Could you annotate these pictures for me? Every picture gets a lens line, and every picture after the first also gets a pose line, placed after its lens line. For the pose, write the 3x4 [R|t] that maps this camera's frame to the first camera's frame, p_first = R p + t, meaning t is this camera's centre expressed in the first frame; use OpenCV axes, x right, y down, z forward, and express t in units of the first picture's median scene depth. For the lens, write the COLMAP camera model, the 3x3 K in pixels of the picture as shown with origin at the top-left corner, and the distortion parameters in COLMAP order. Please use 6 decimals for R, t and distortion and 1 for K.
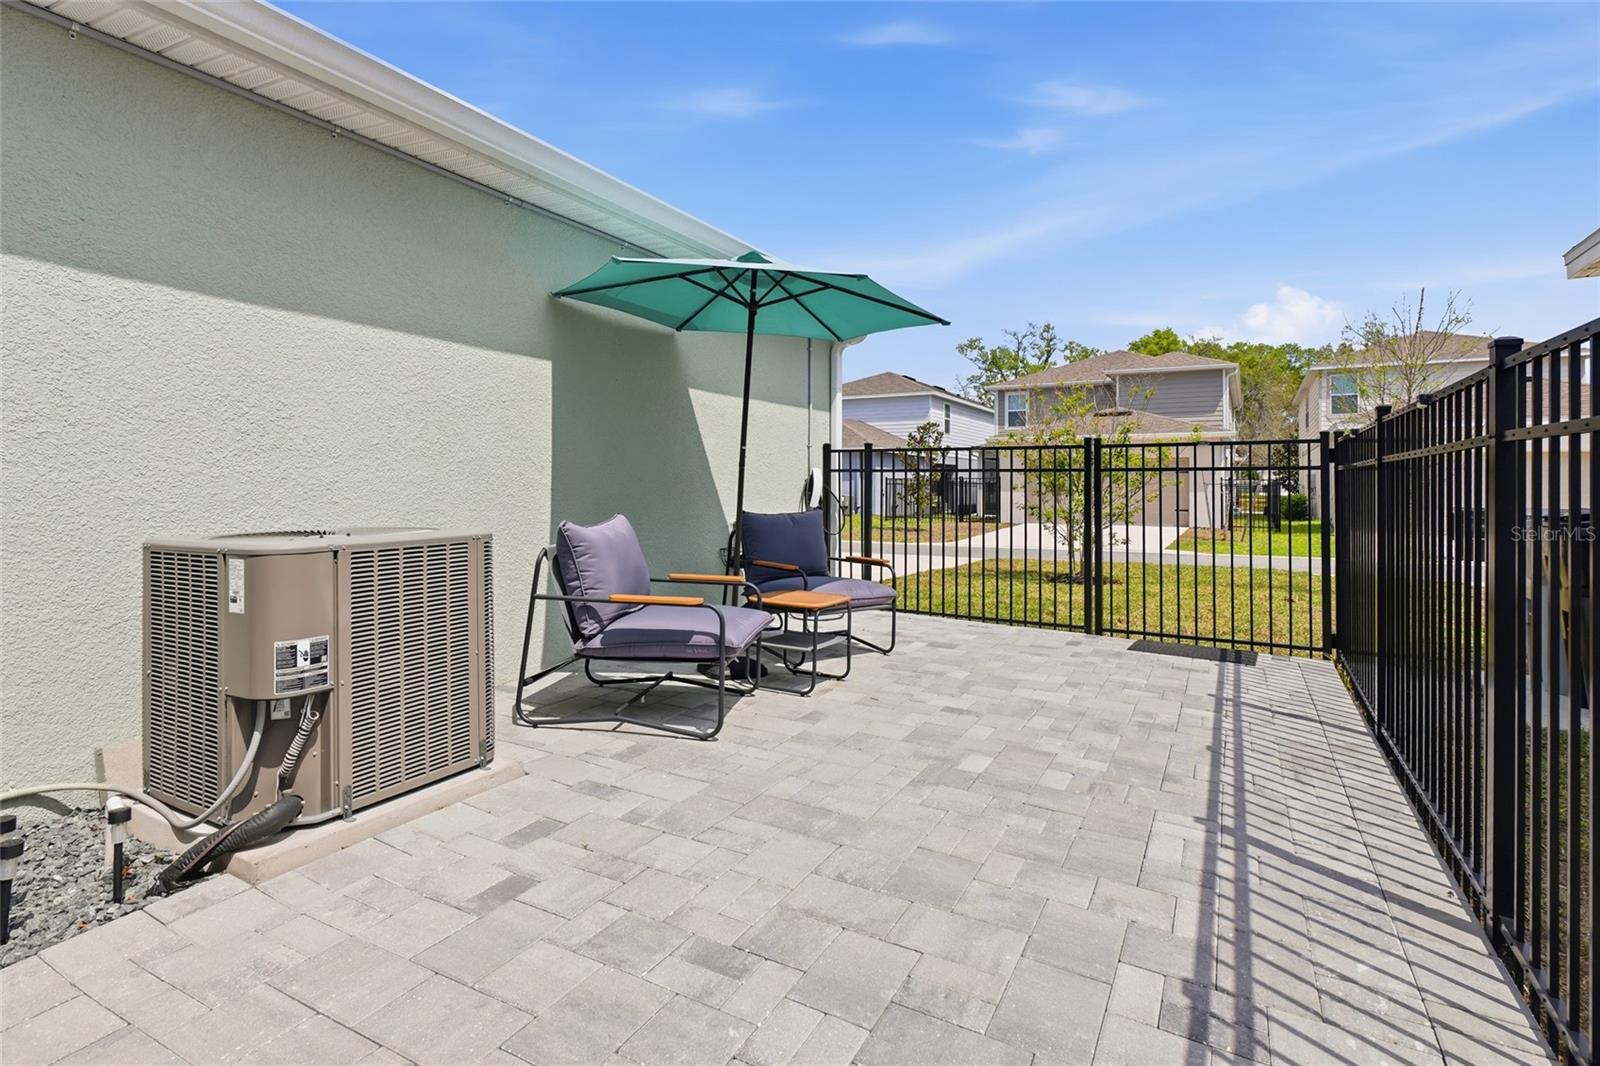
lens RADIAL K [[767.4, 0, 807.8], [0, 767.4, 498.6], [0, 0, 1]] dist [0.000300, 0.000477]
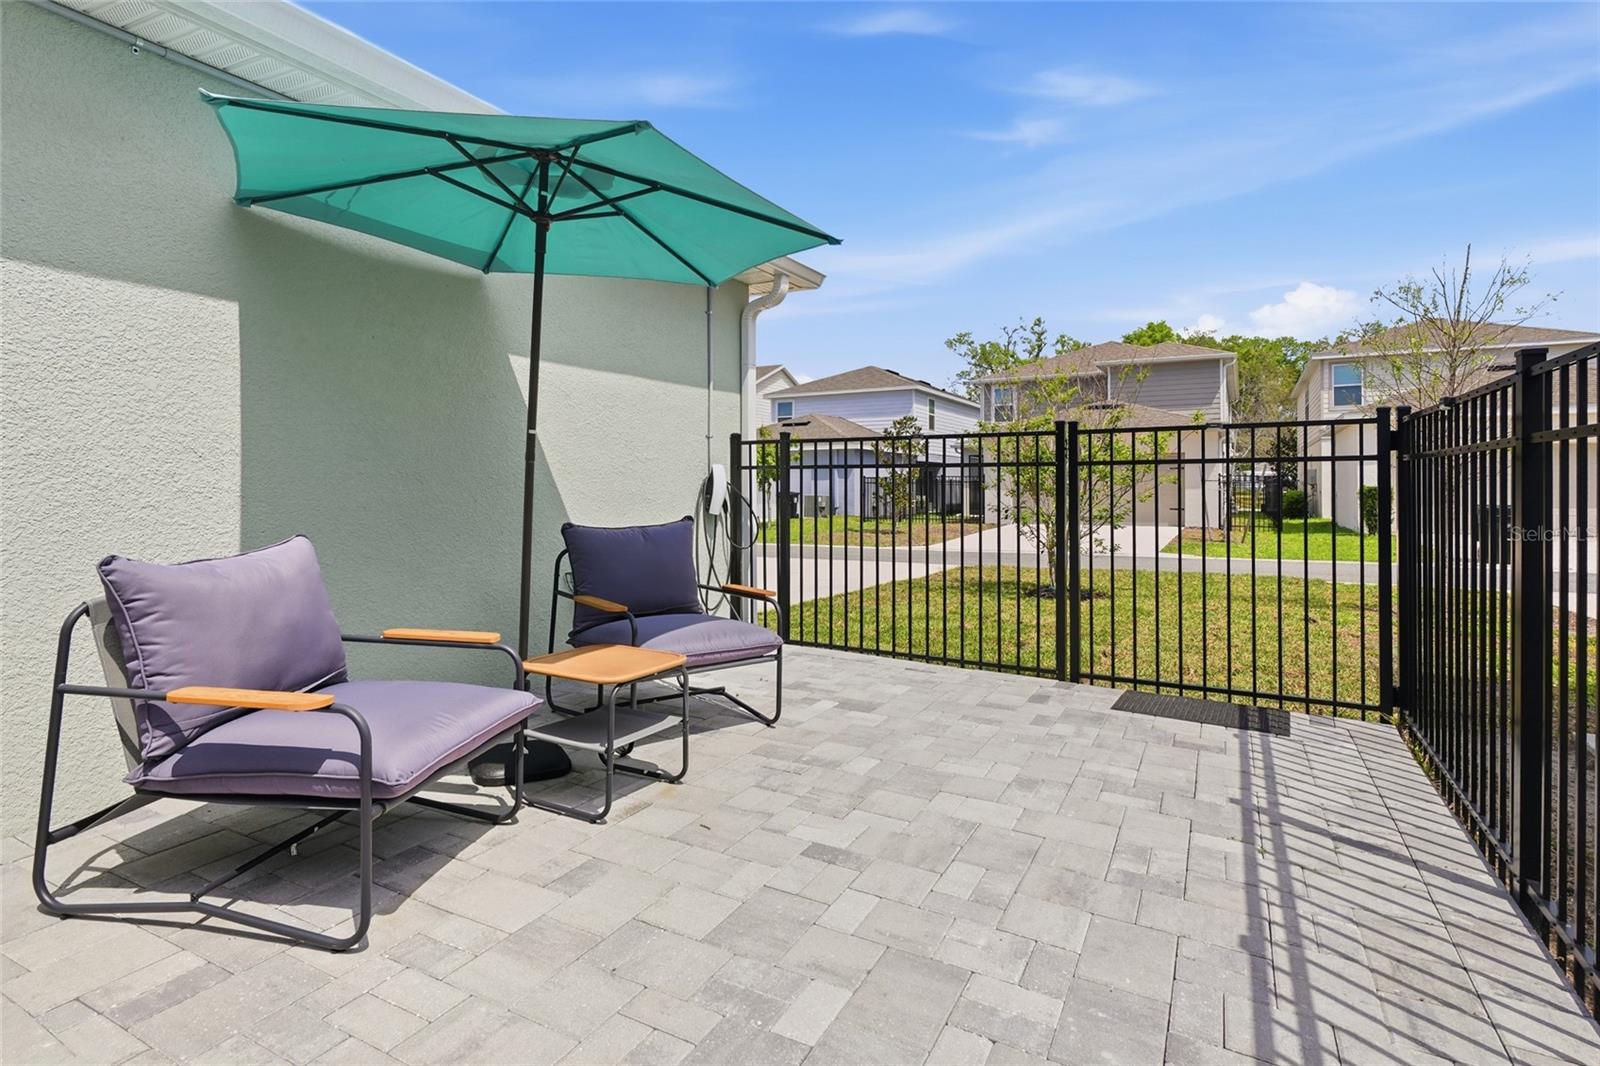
lens RADIAL K [[788.0, 0, 798.5], [0, 788.0, 510.5], [0, 0, 1]] dist [-0.000402, 0.000496]
pose [[0.999950, -0.007496, 0.006654, 0.132084], [0.007395, 0.999859, 0.015107, -0.006289], [-0.006766, -0.015057, 0.999864, 0.293189]]
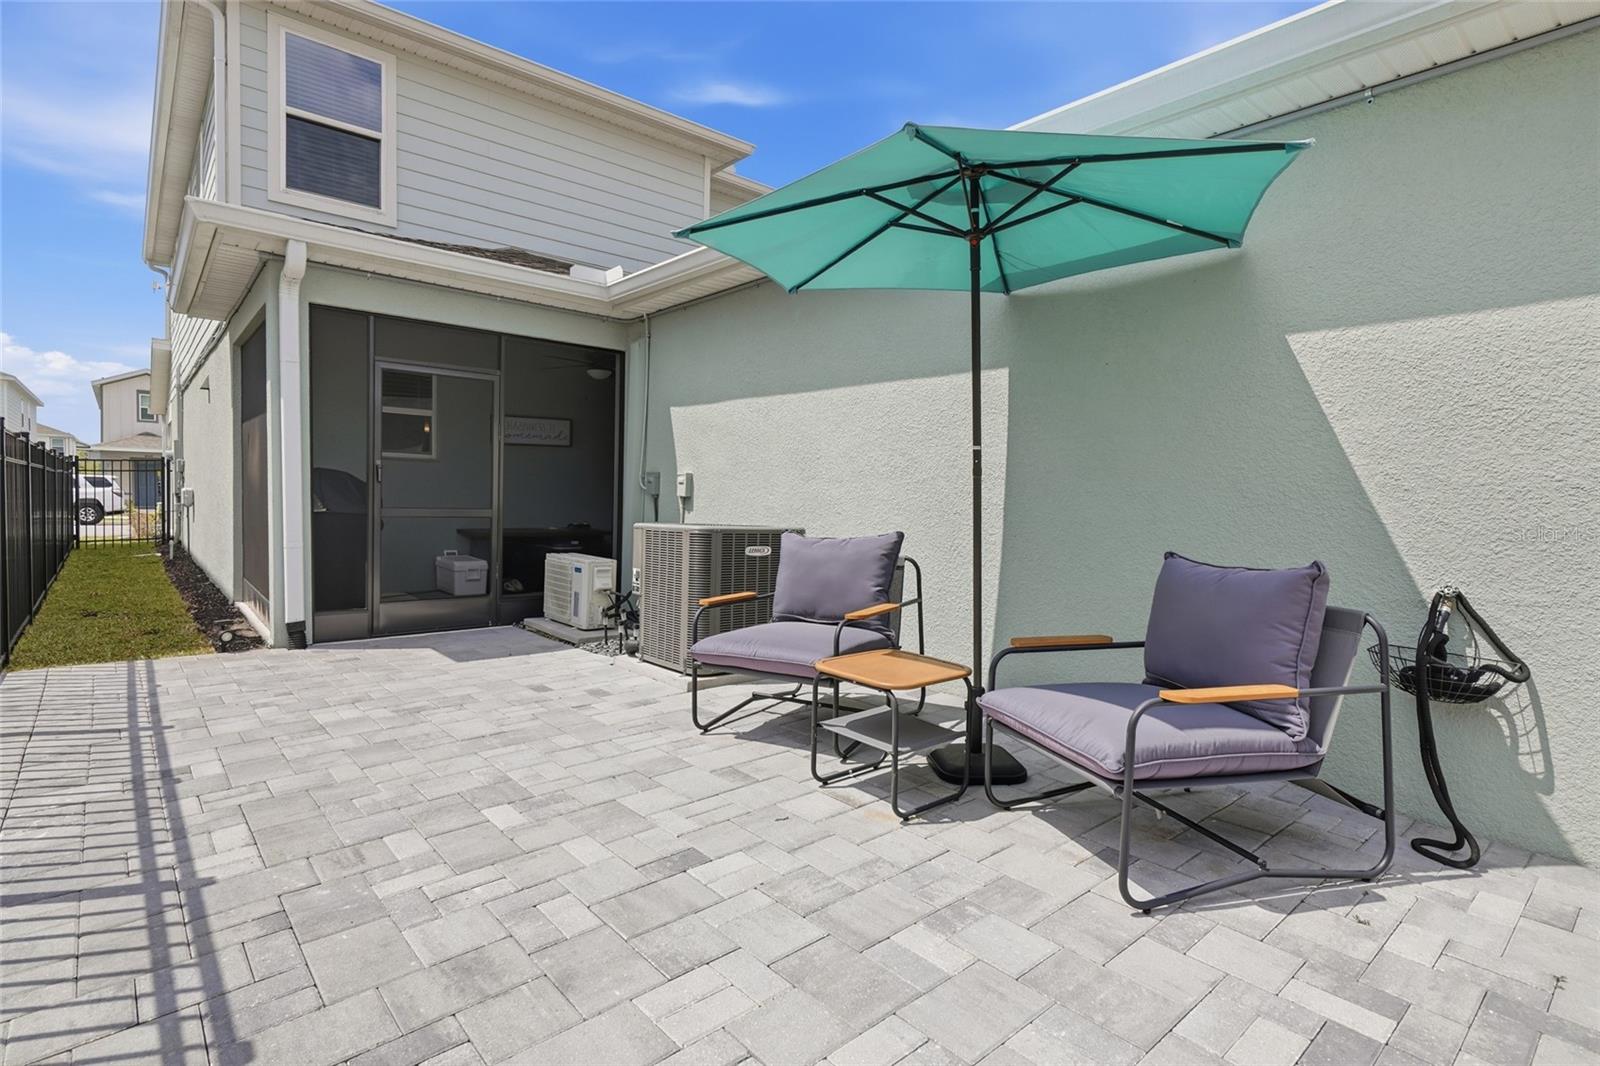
lens RADIAL K [[784.0, 0, 805.3], [0, 784.0, 551.1], [0, 0, 1]] dist [0.001922, 0.000766]
pose [[-0.328107, 0.050313, -0.943300, 0.587249], [-0.039056, 0.997004, 0.066762, -0.013997], [0.943833, 0.058746, -0.325159, 1.011612]]
